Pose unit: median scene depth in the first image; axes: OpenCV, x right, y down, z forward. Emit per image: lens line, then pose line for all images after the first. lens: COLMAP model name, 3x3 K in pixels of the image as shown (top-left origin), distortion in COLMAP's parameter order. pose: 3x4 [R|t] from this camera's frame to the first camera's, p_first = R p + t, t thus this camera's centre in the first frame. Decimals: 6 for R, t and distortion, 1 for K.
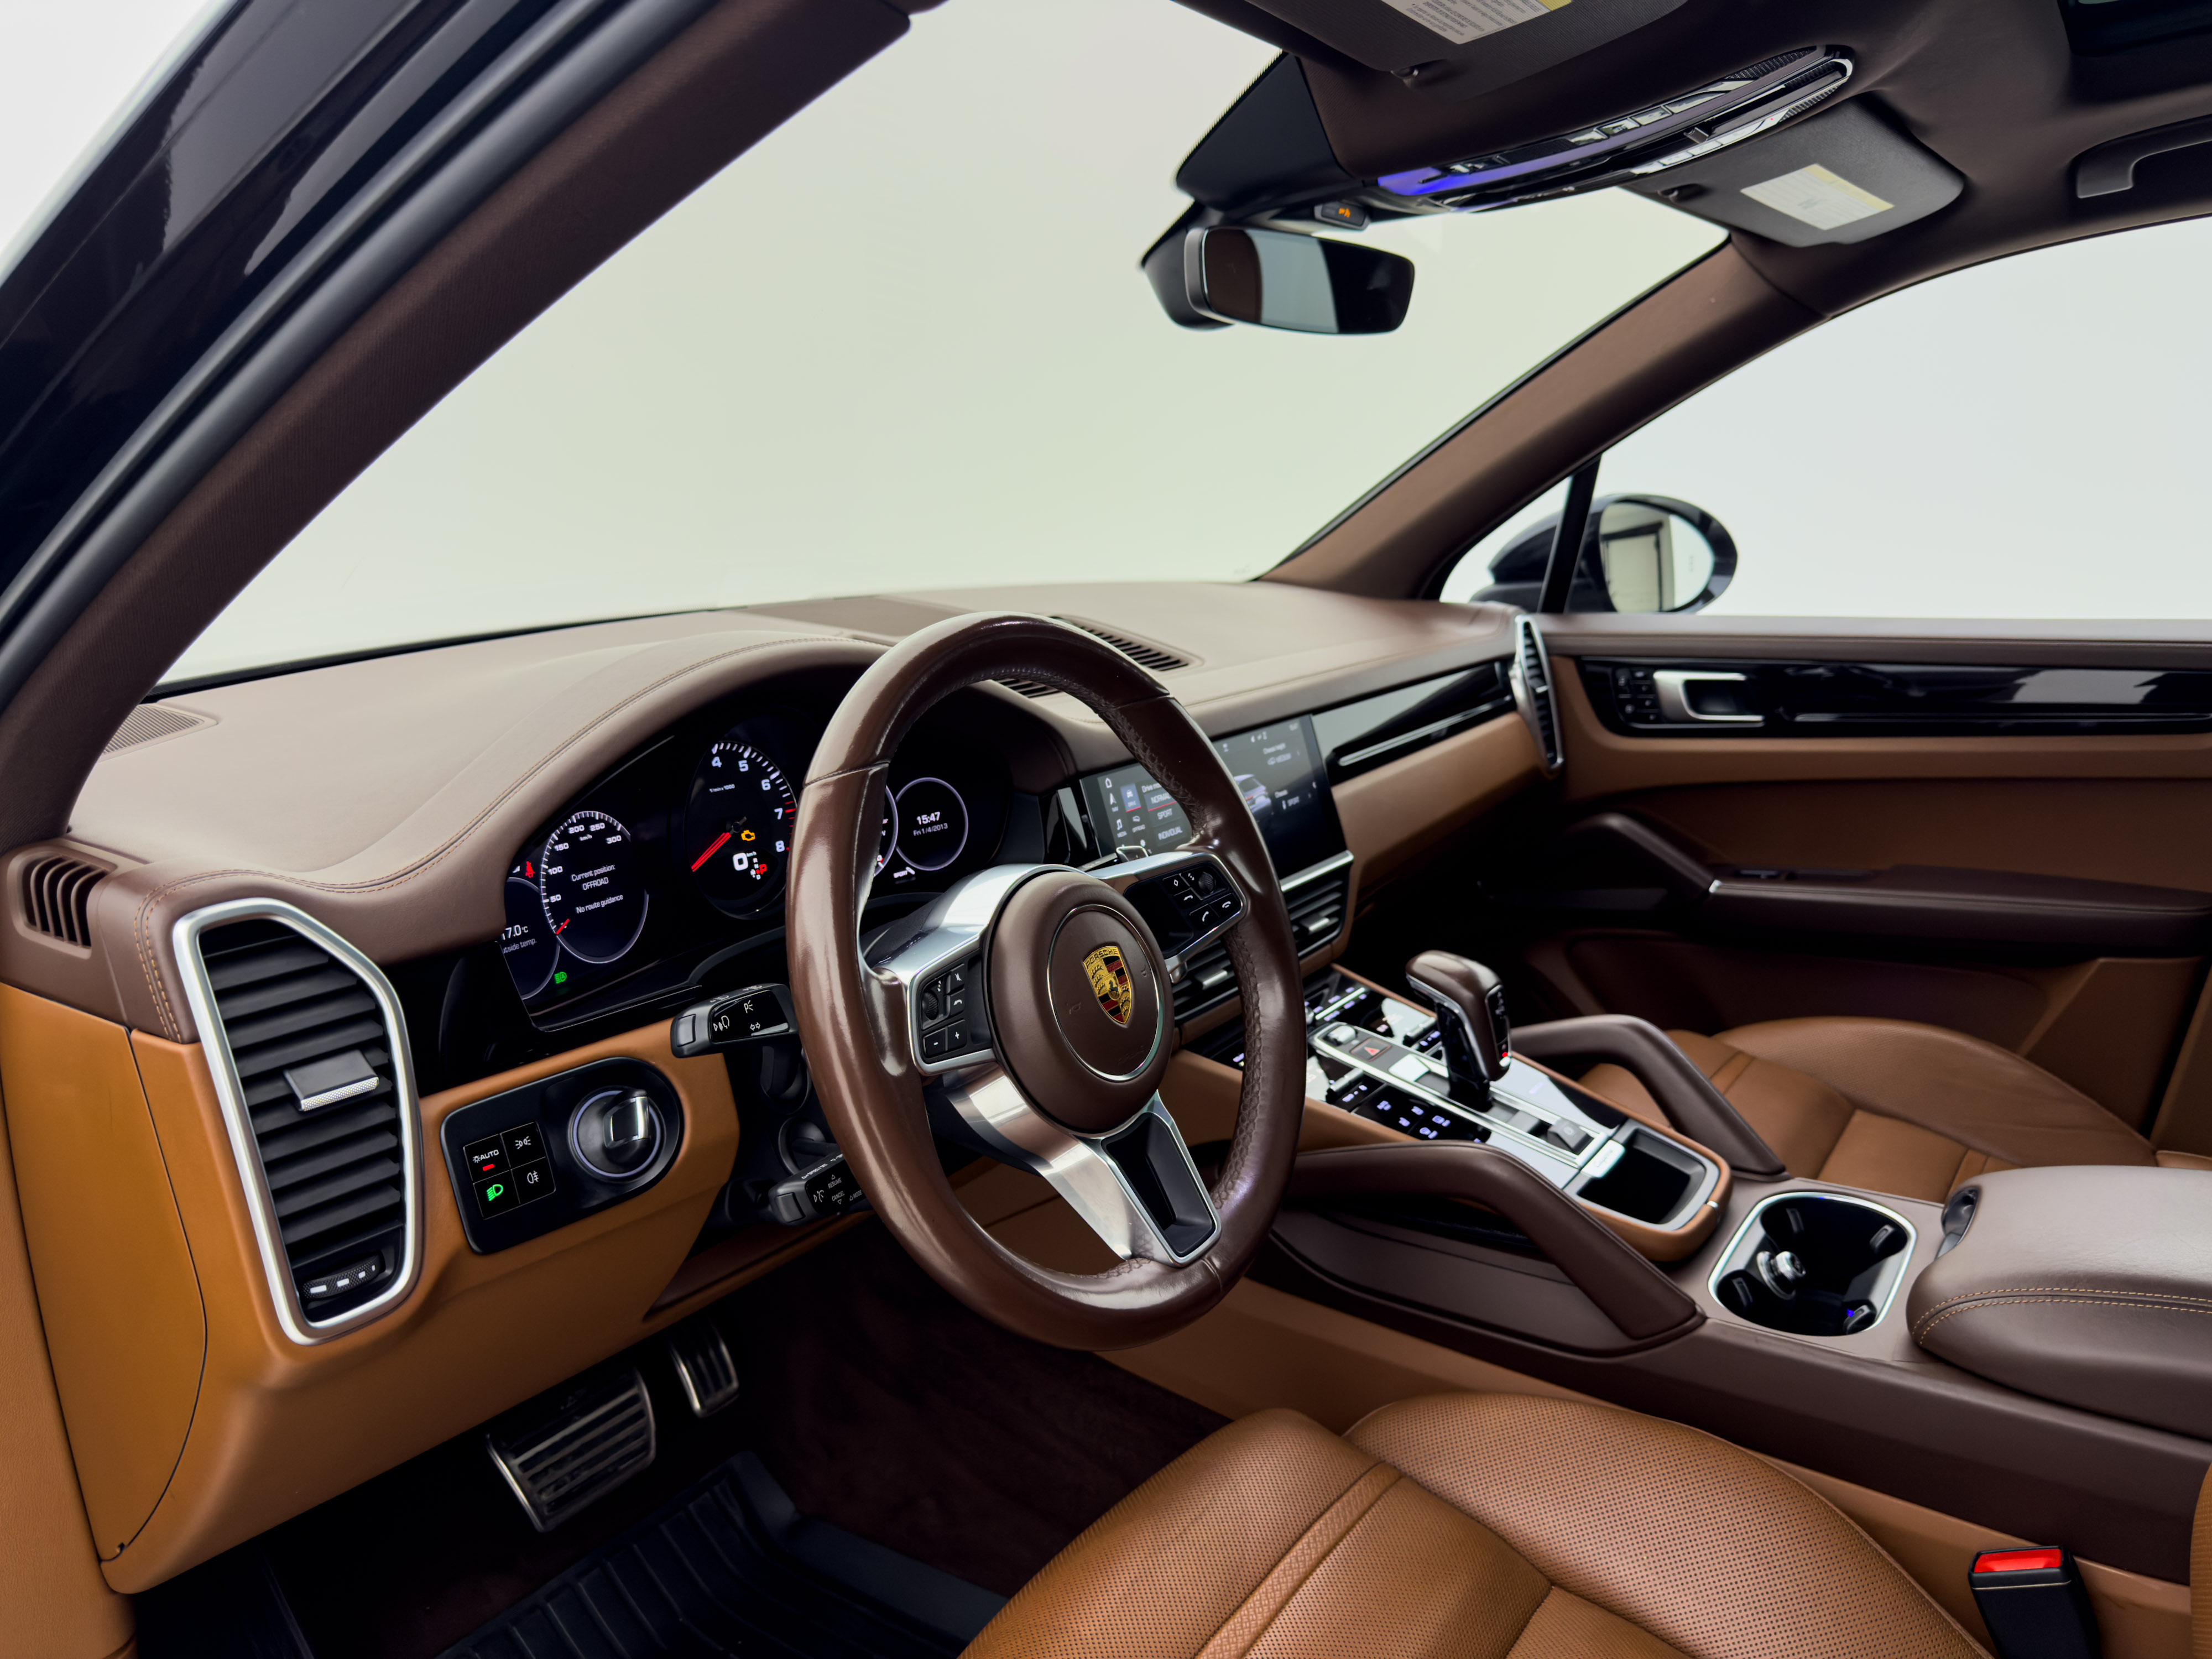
lens RADIAL K [[1567.2, 0, 1101.0], [0, 1567.2, 793.1], [0, 0, 1]] dist [-0.006937, -0.011667]
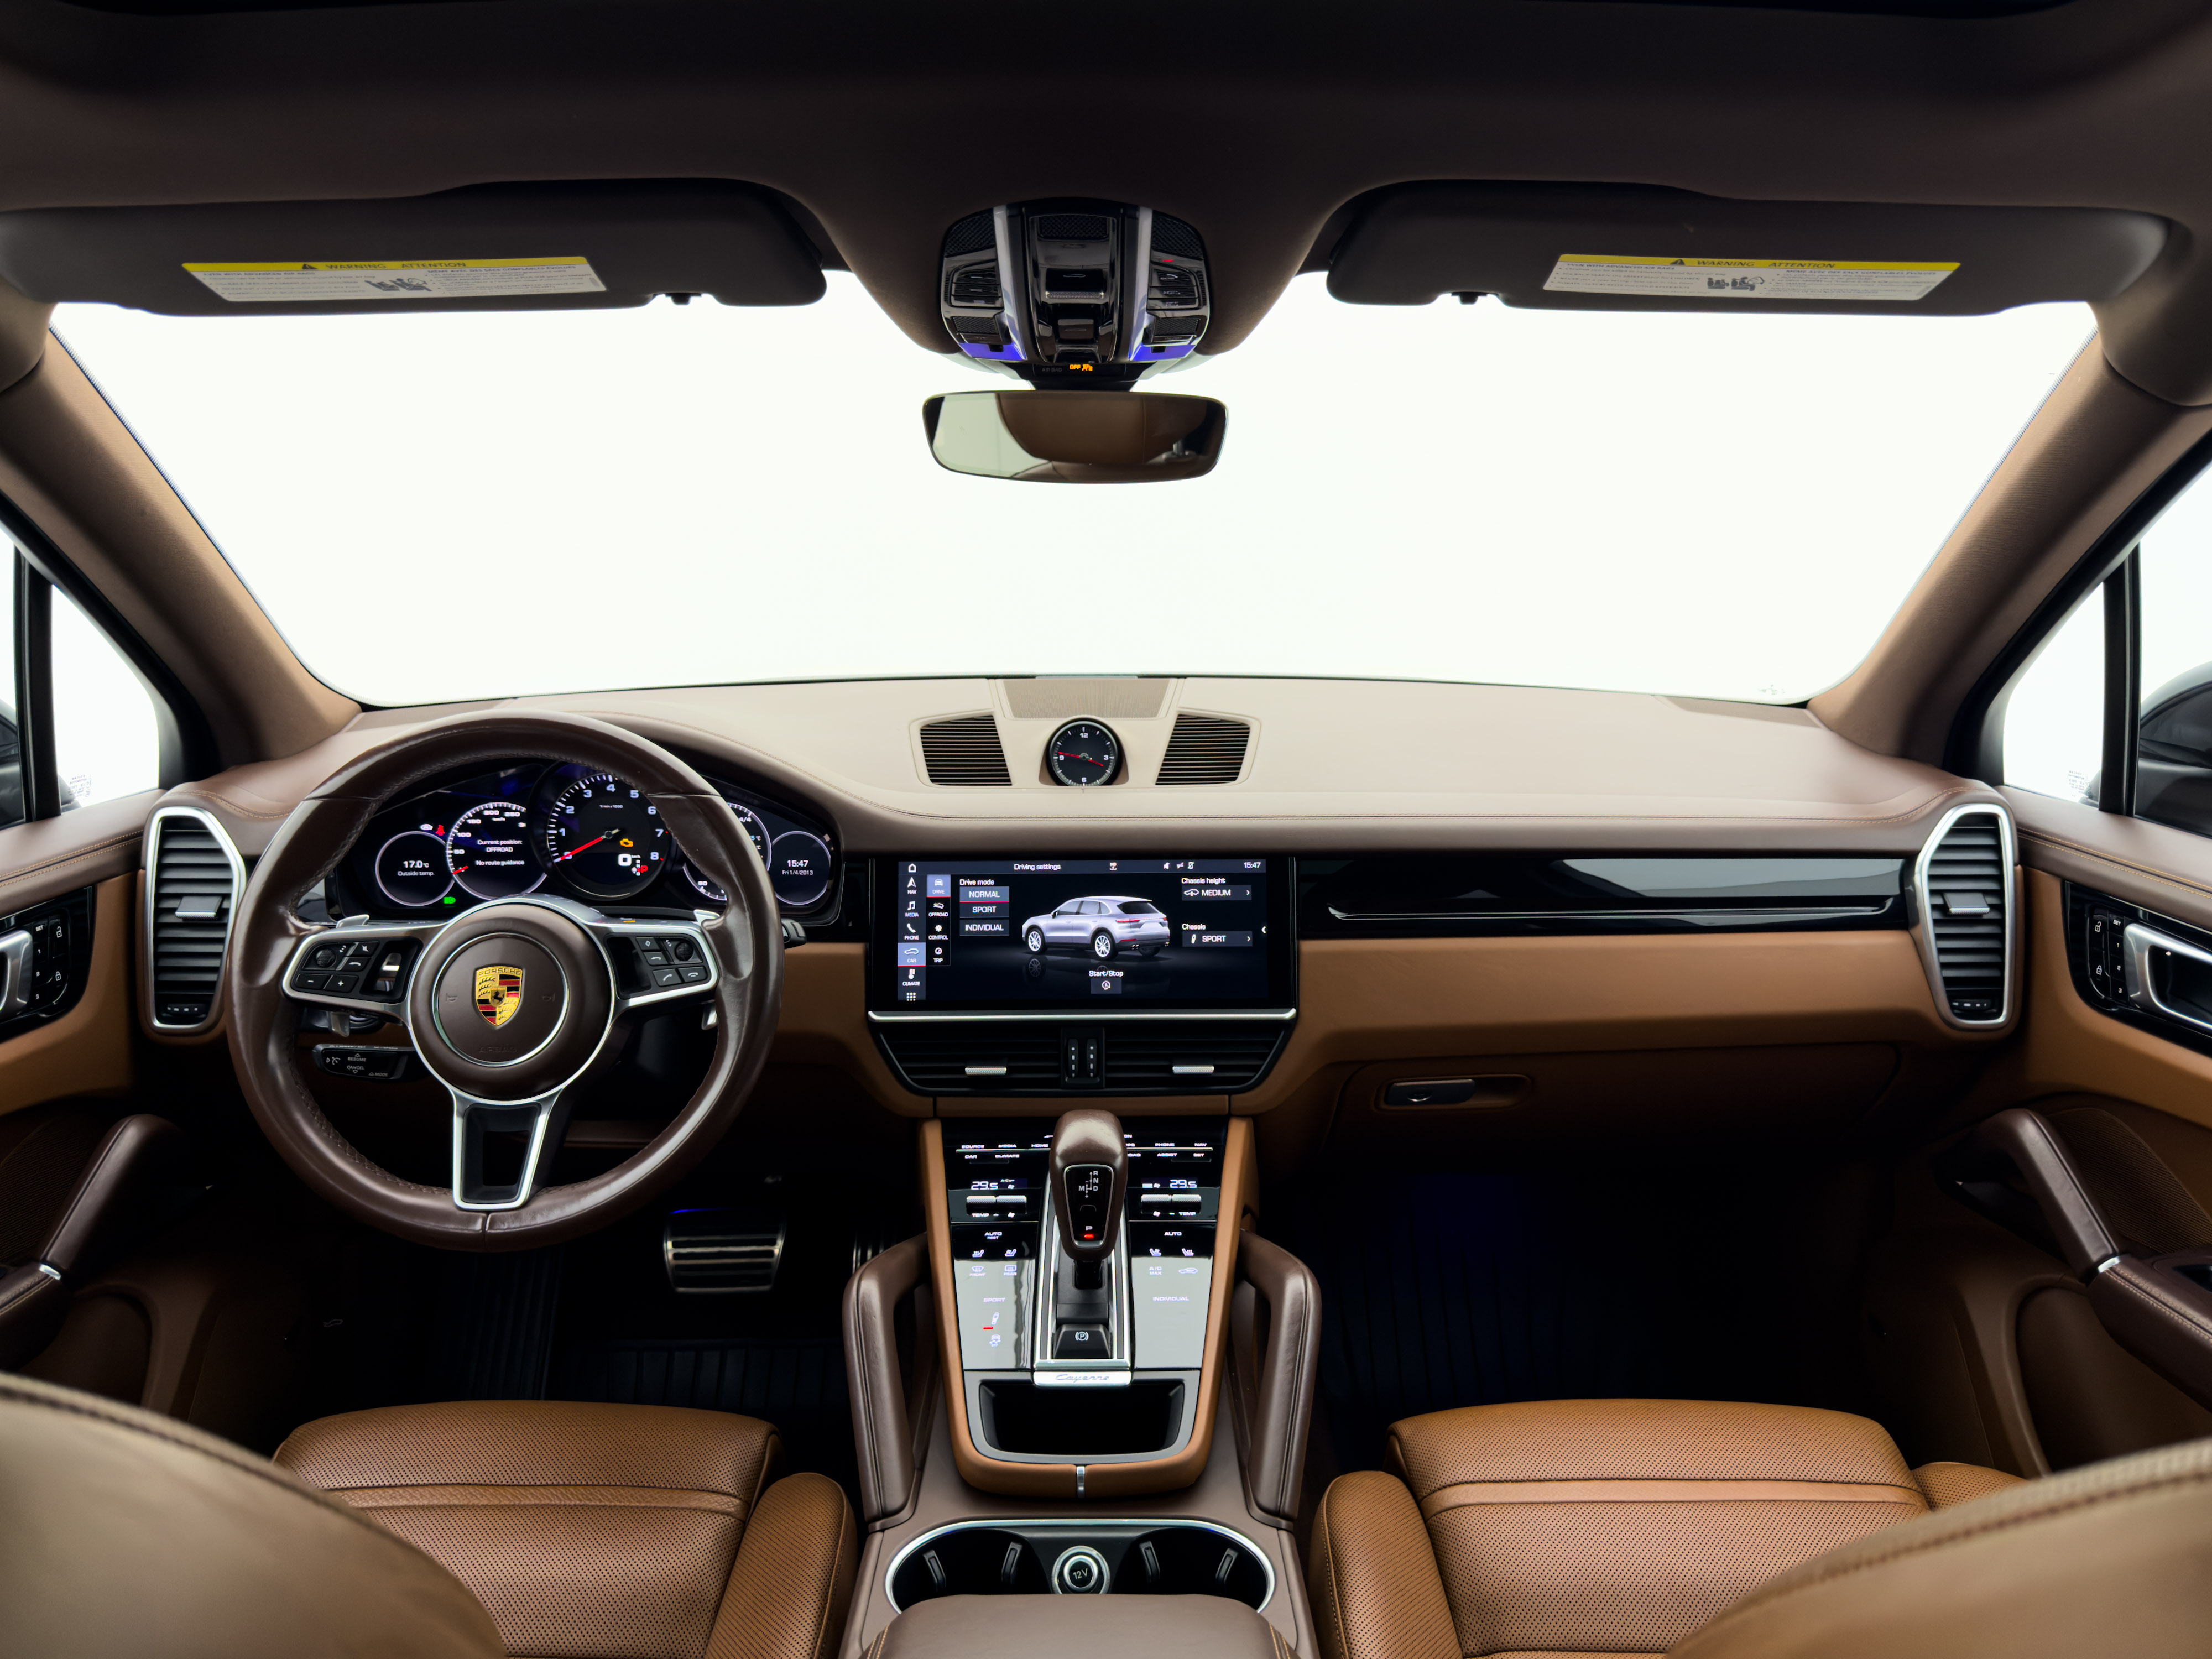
lens RADIAL K [[1567.2, 0, 1107.1], [0, 1567.2, 833.1], [0, 0, 1]] dist [-0.006937, -0.011667]
pose [[0.578799, 0.195950, -0.791578, 1.005597], [-0.166037, 0.978685, 0.120862, -0.197427], [0.798388, 0.061476, 0.598997, 0.440459]]
